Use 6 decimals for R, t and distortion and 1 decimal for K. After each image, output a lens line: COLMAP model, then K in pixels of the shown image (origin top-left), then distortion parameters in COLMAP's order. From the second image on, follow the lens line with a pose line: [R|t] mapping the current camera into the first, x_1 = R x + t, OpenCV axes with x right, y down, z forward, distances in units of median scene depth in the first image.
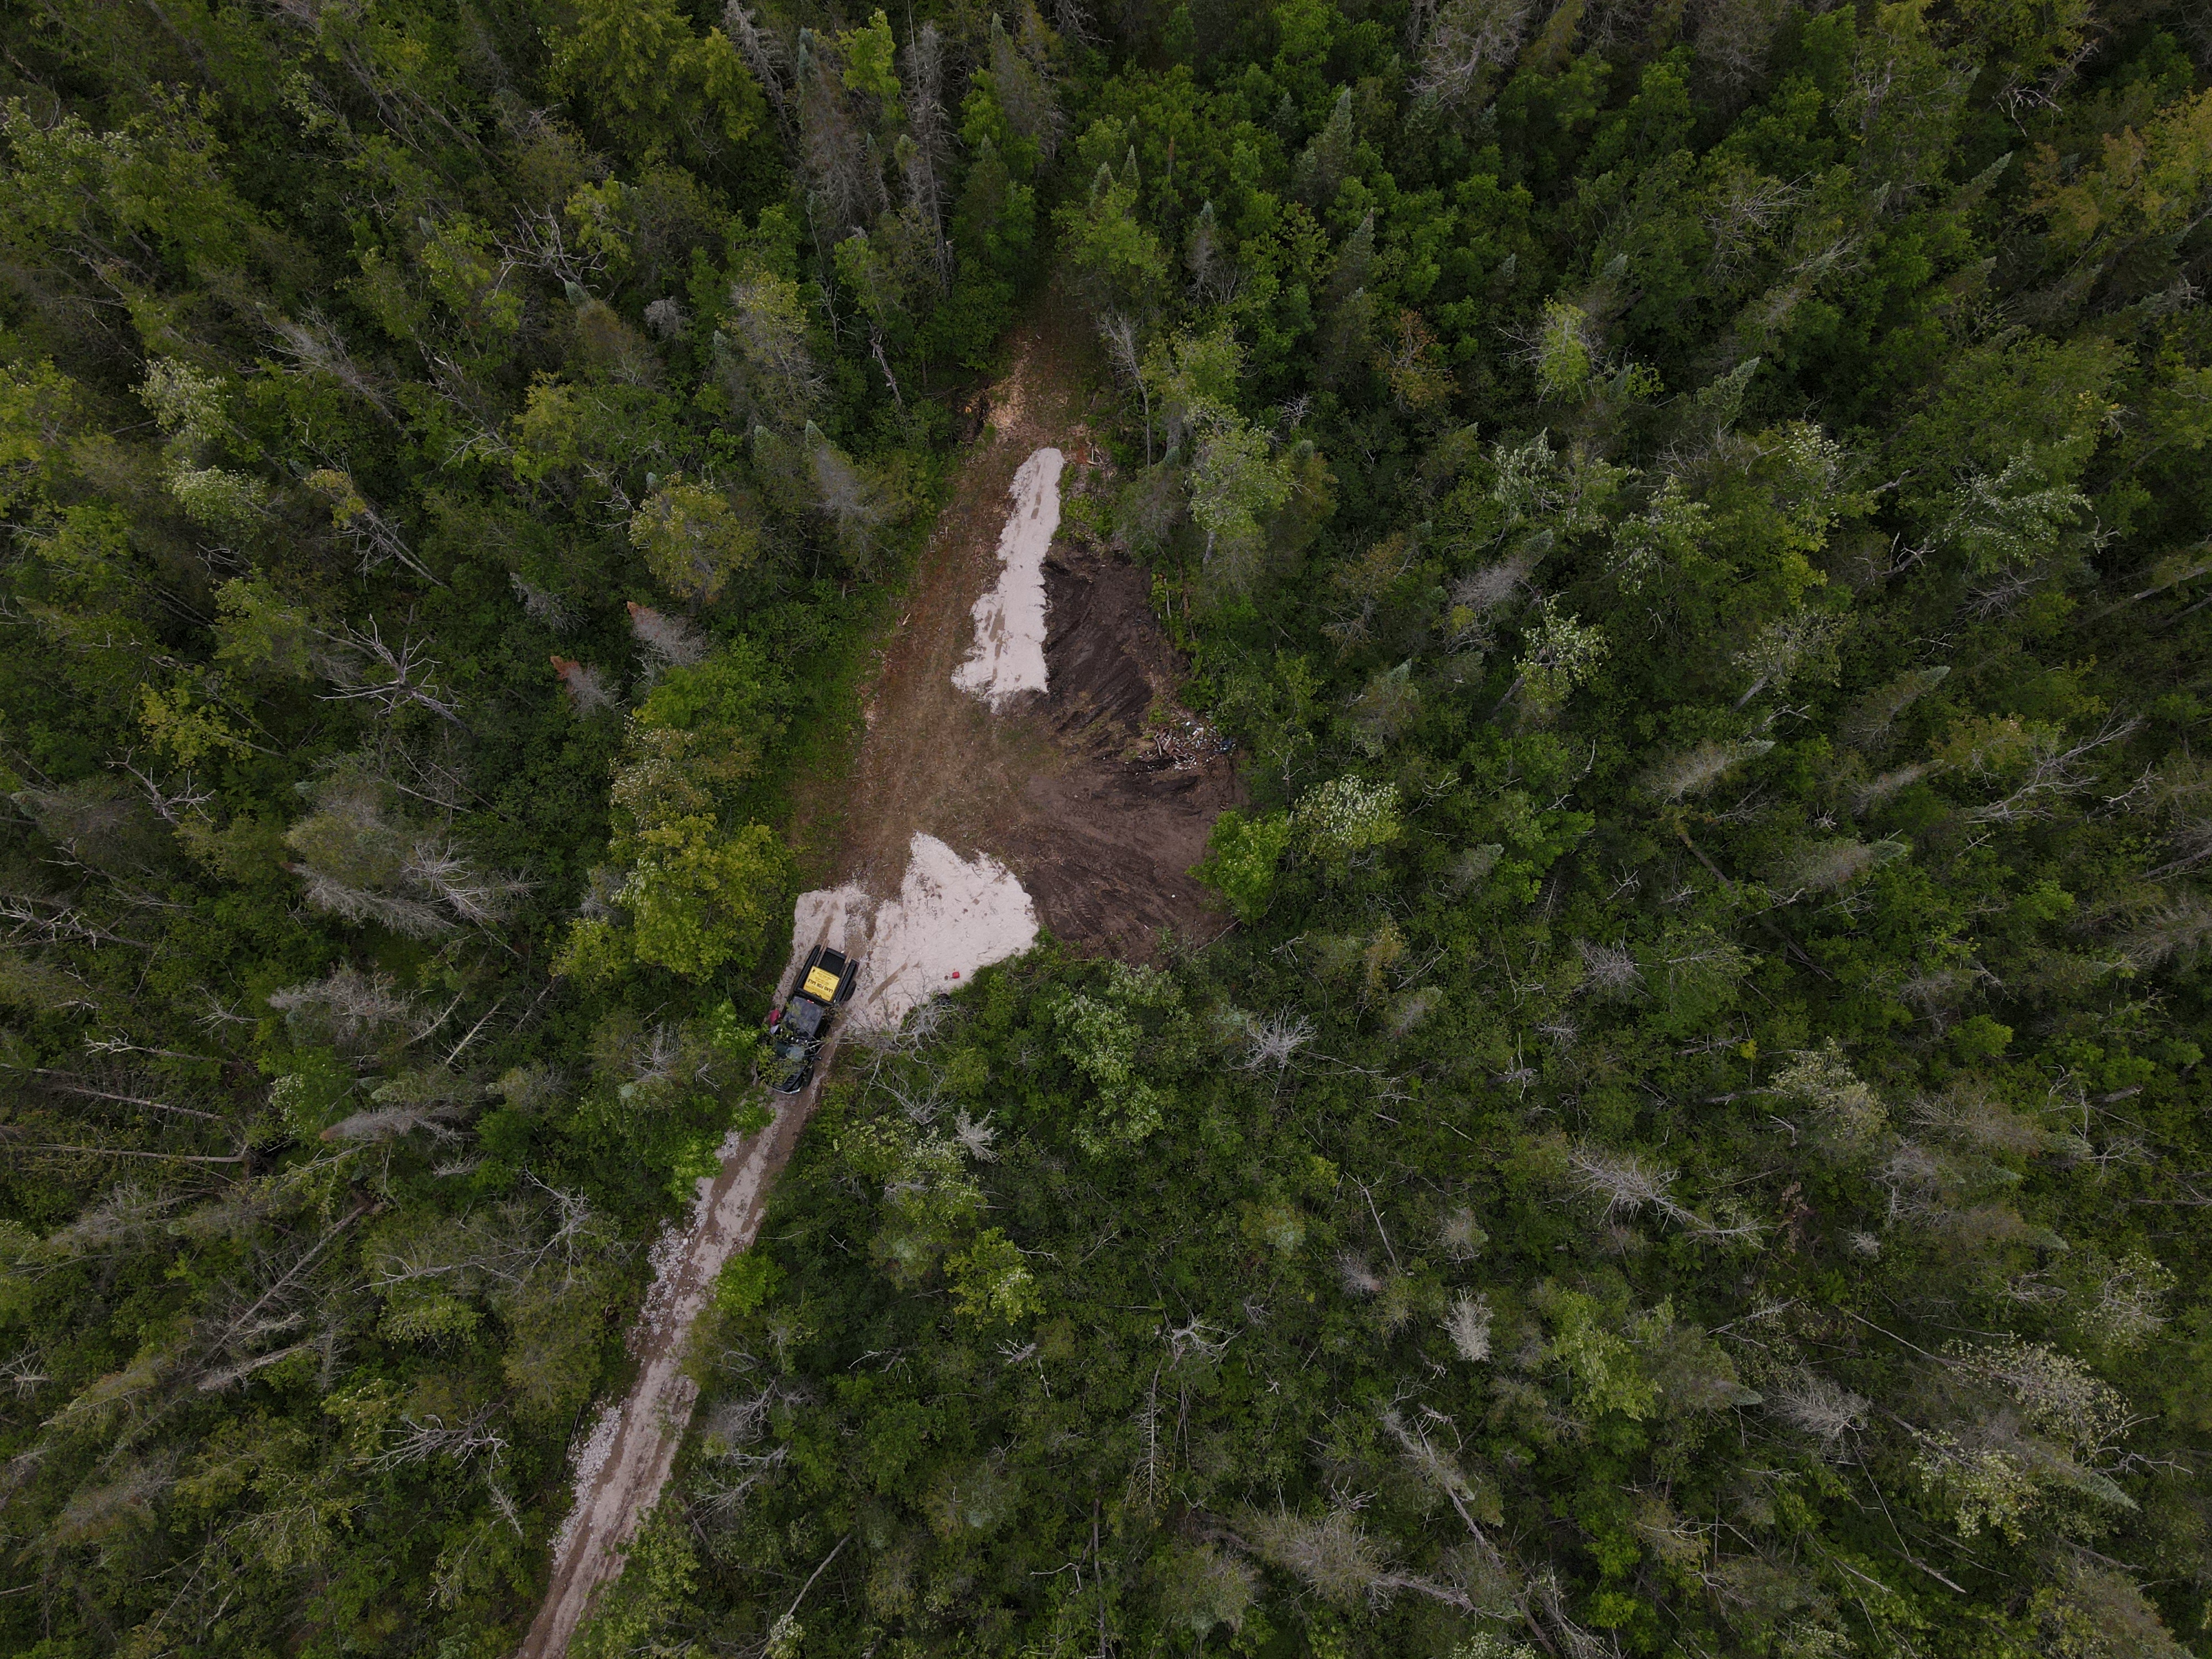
lens RADIAL K [[1620.6, 0, 1105.7], [0, 1620.6, 838.0], [0, 0, 1]] dist [0.002178, 0.023750]
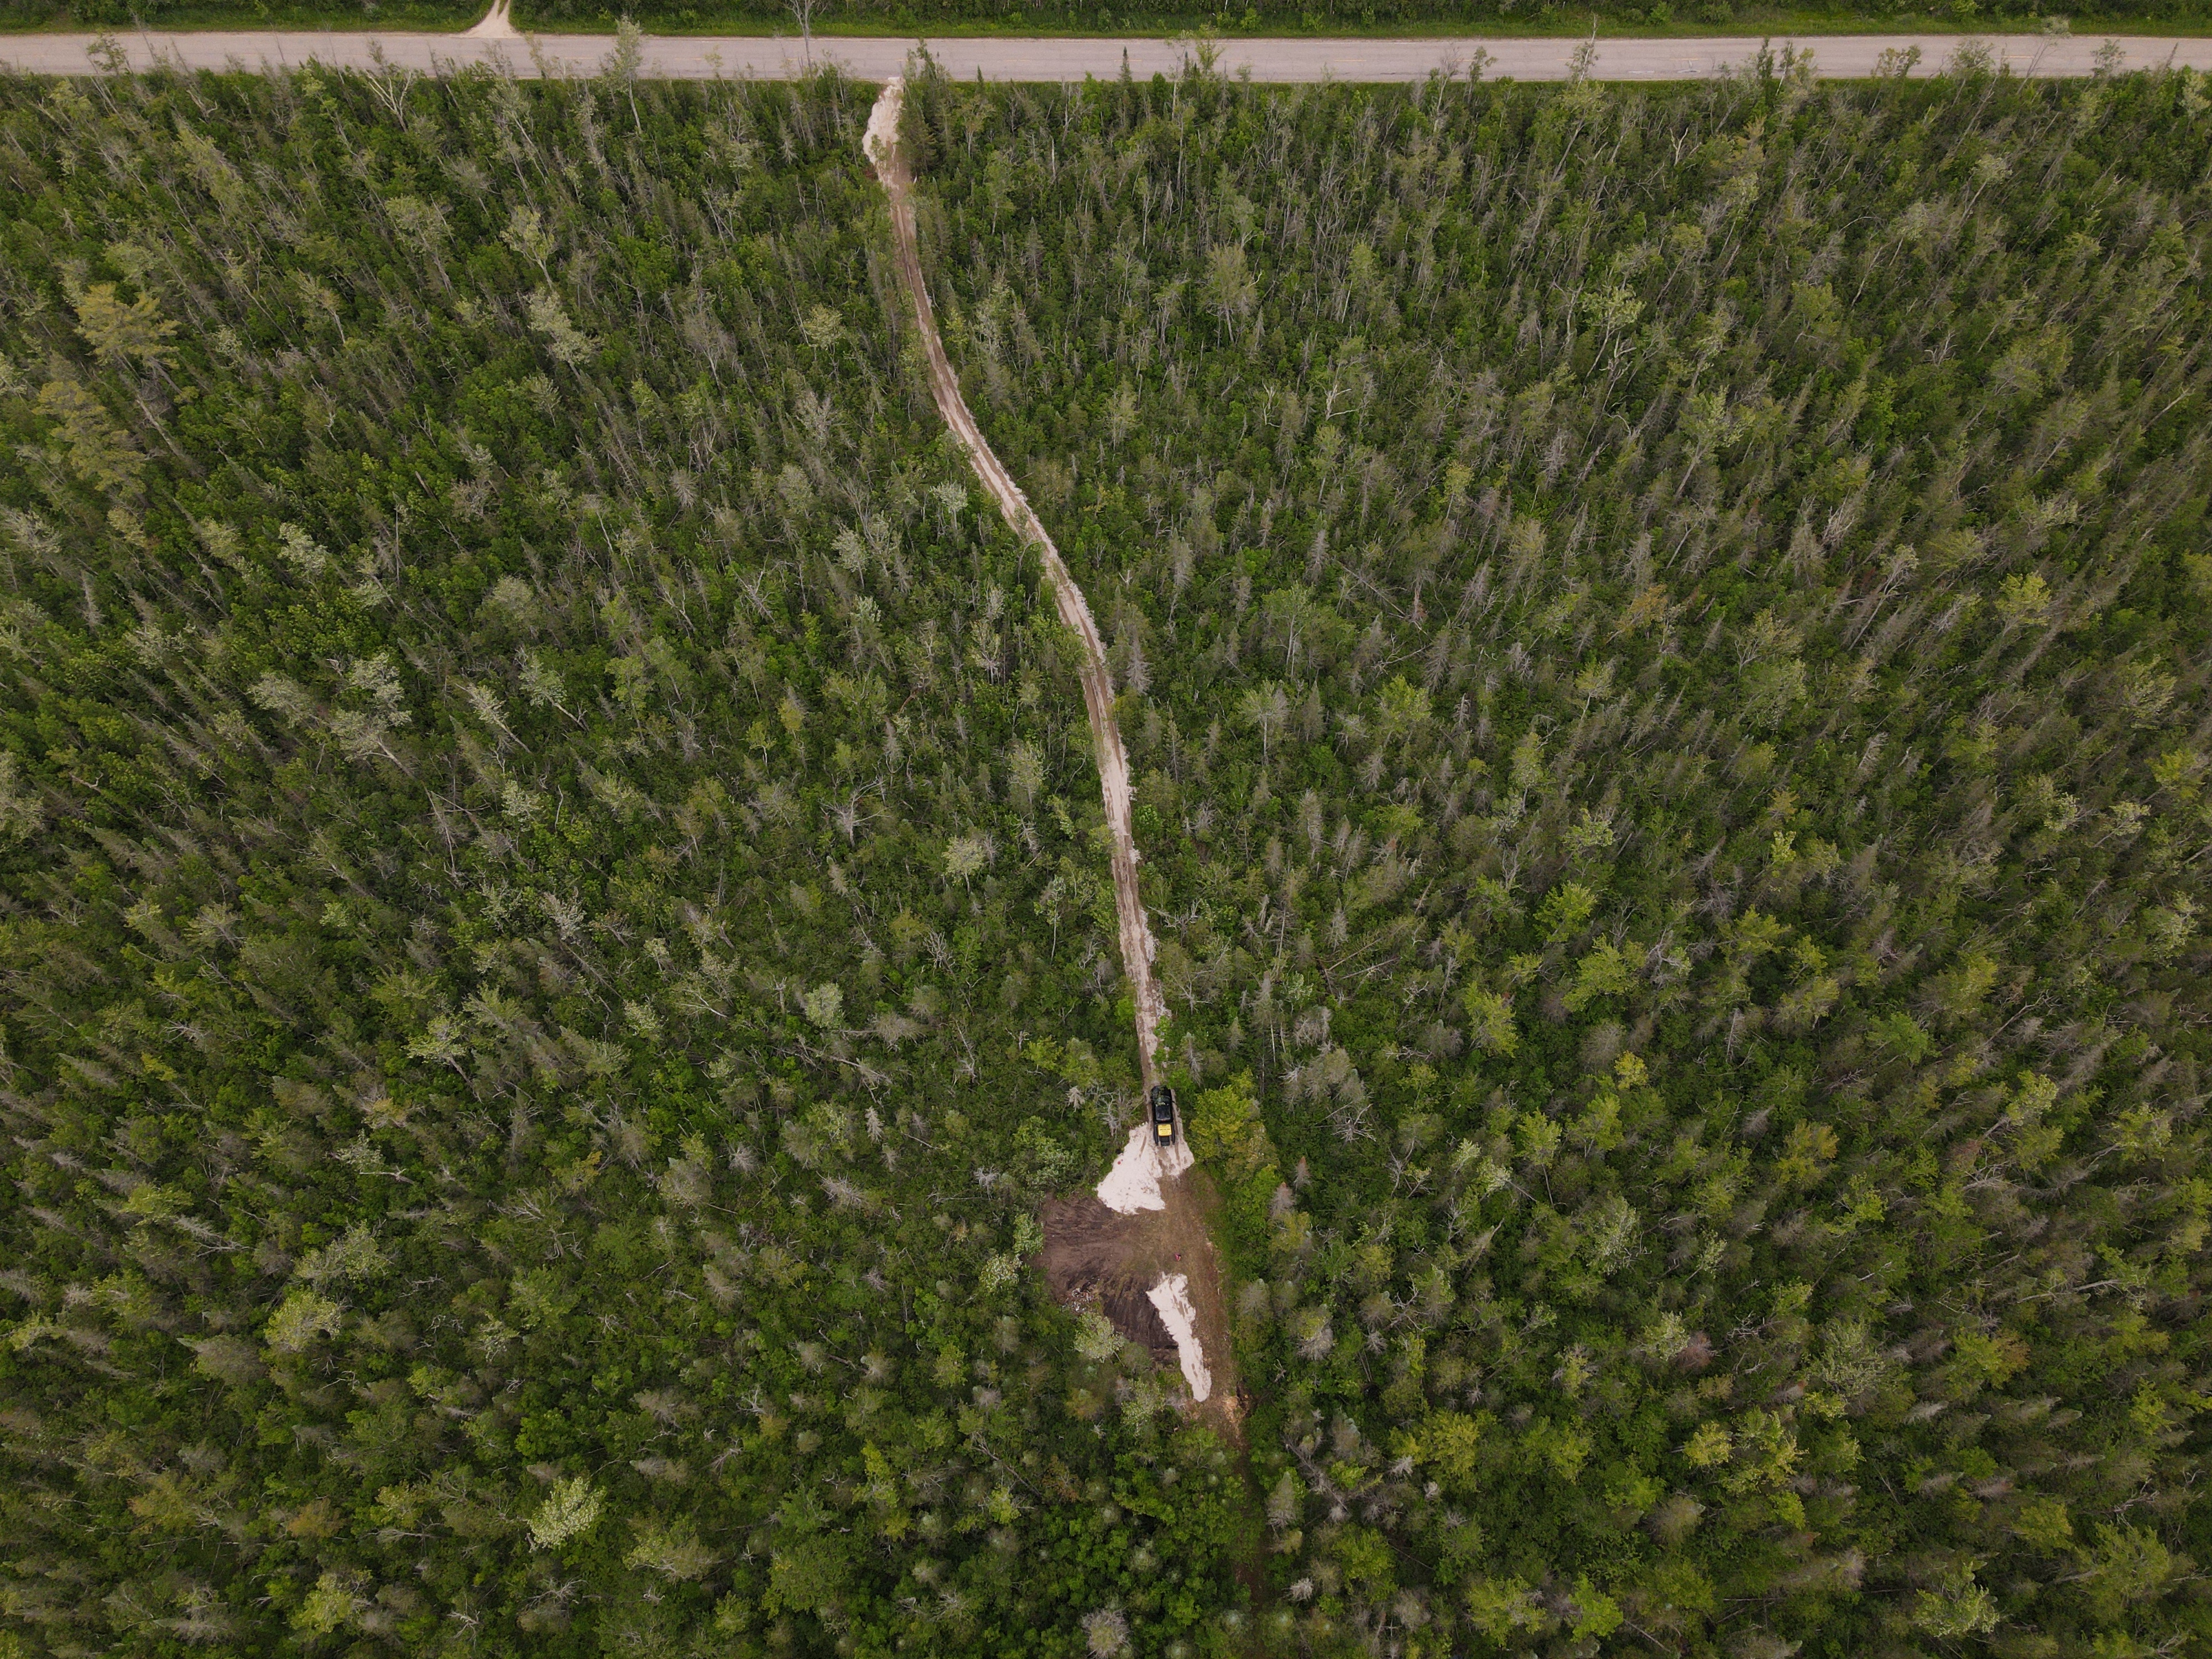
lens RADIAL K [[1620.6, 0, 1105.7], [0, 1620.6, 838.0], [0, 0, 1]] dist [0.002178, 0.023750]
pose [[-0.880335, 0.426213, -0.208214, 0.227406], [-0.467253, -0.703498, 0.535505, -0.883286], [0.081761, 0.568712, 0.818463, -1.275469]]
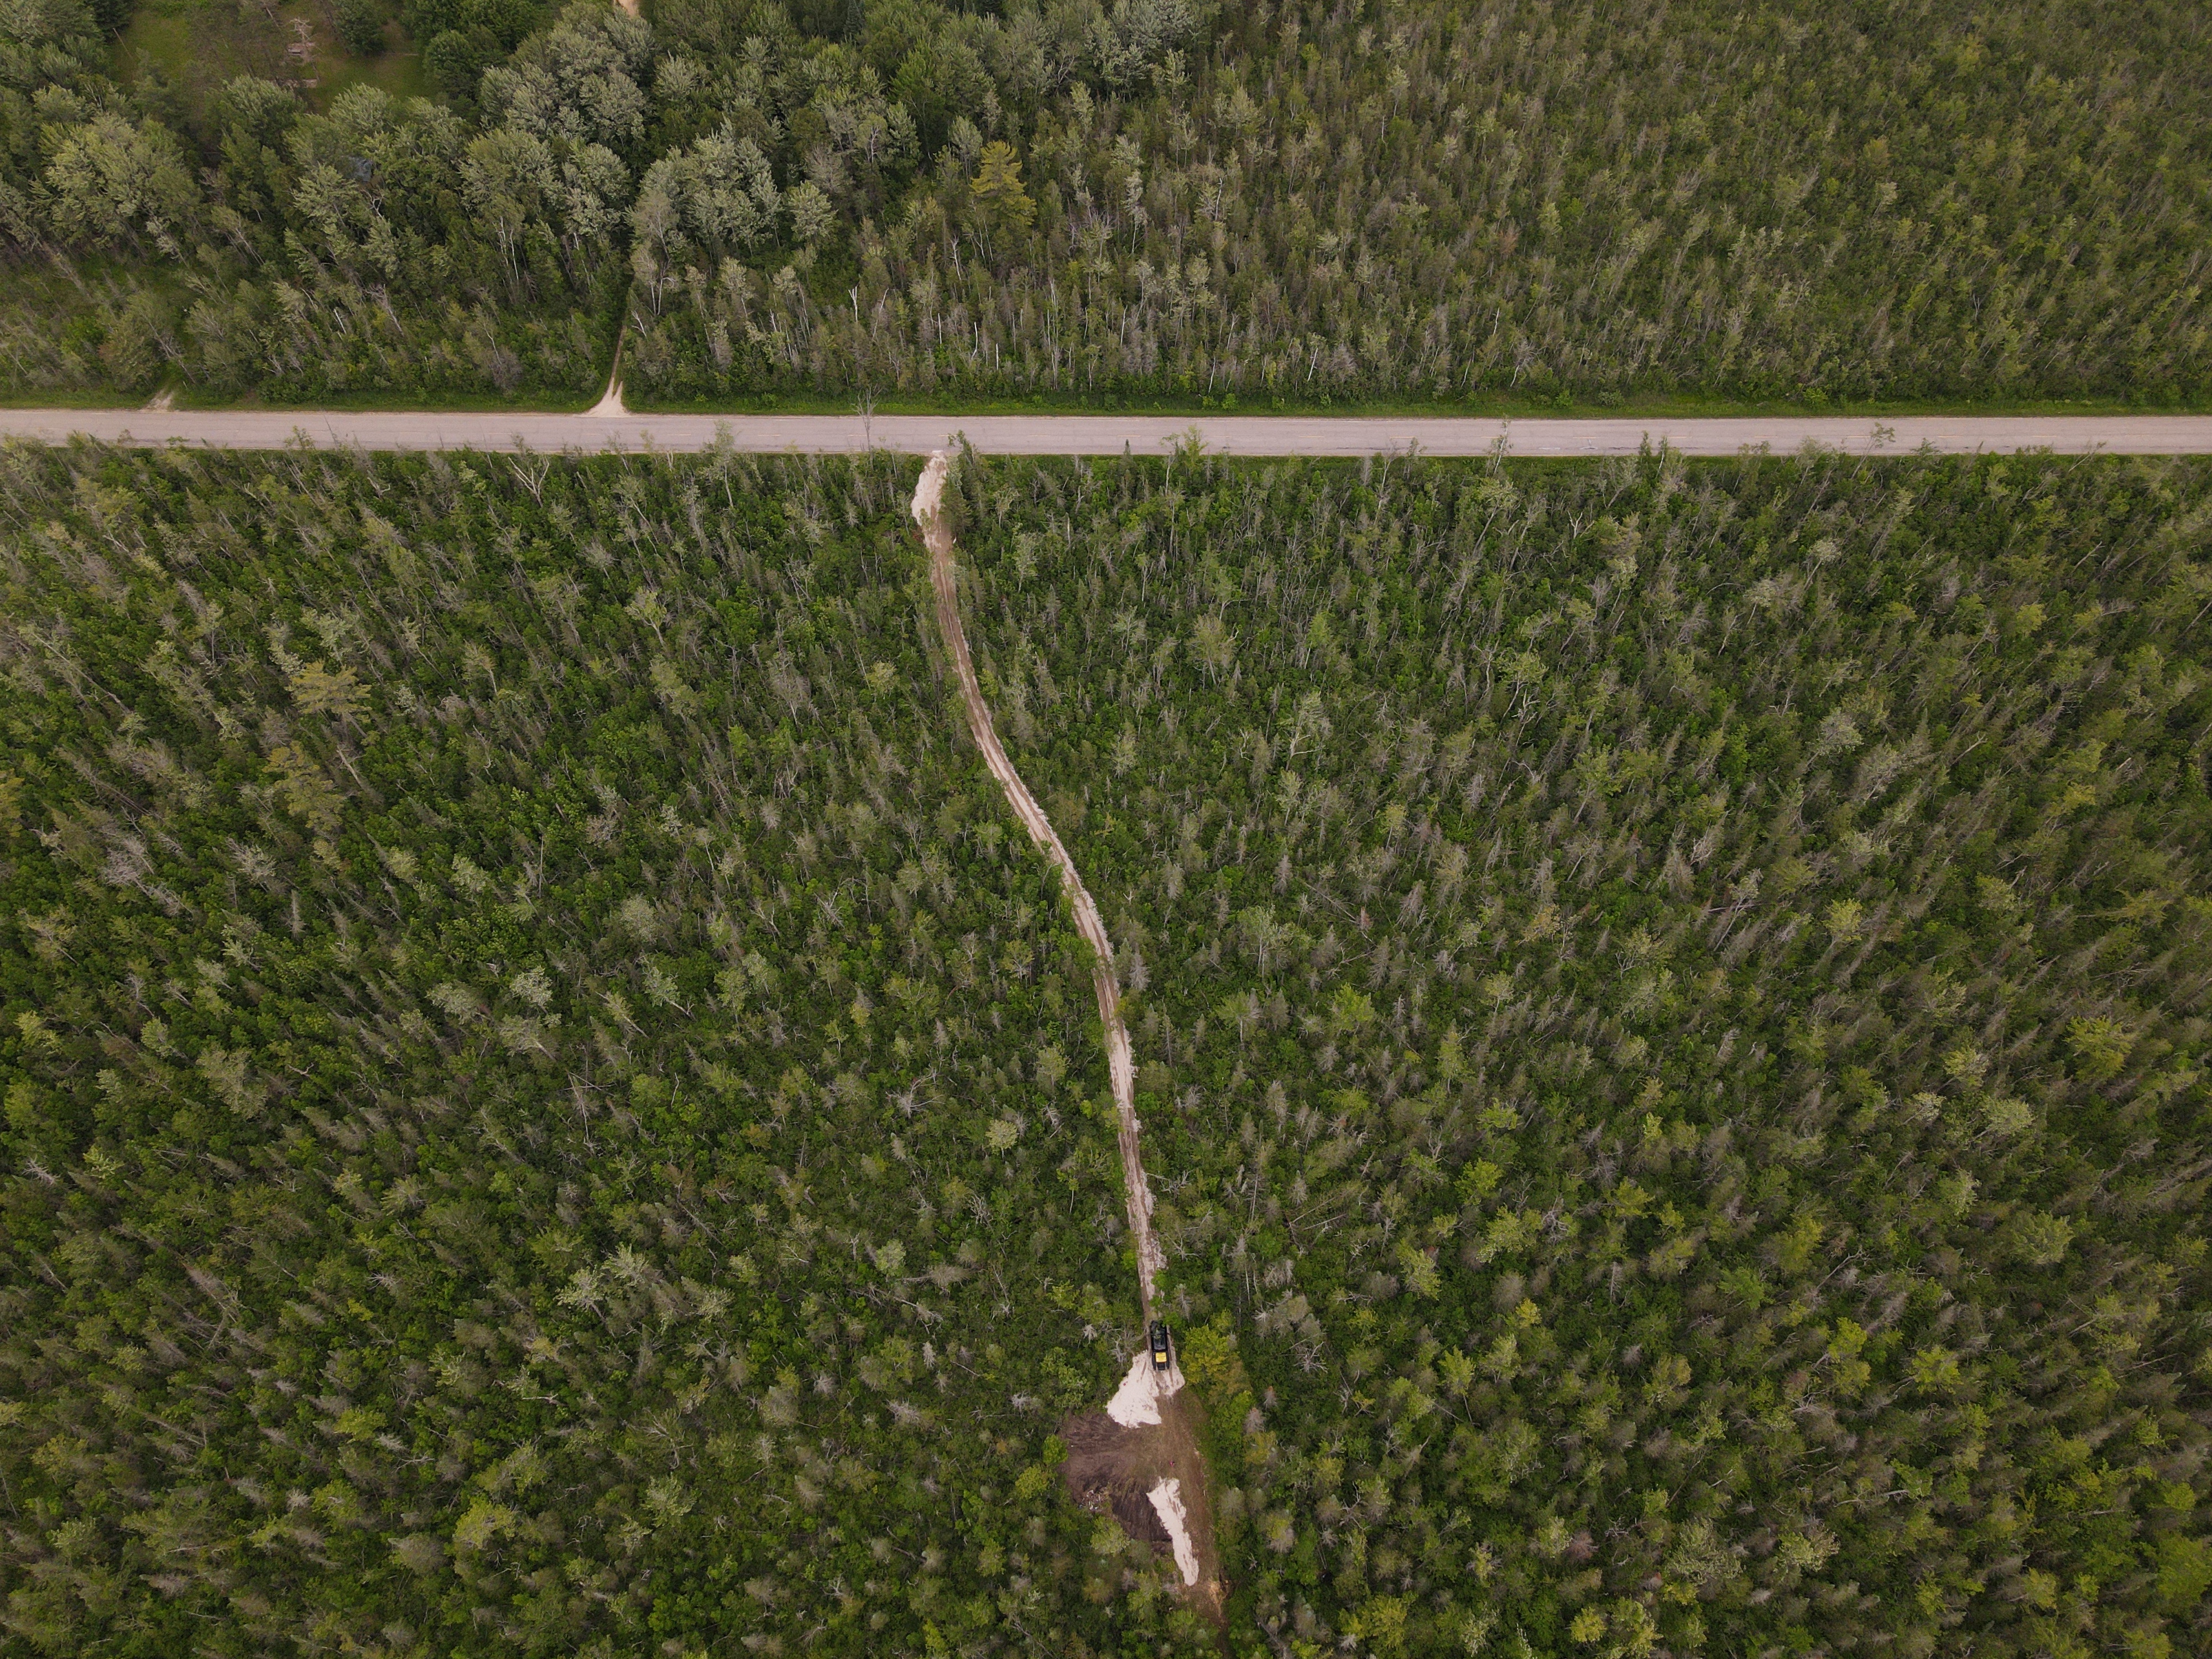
lens RADIAL K [[1615.6, 0, 1103.7], [0, 1615.6, 841.7], [0, 0, 1]] dist [-0.005159, 0.045518]
pose [[-0.880251, 0.410406, -0.238170, 0.248043], [-0.467651, -0.665311, 0.581949, -0.998439], [0.080378, 0.623642, 0.777567, -2.003148]]
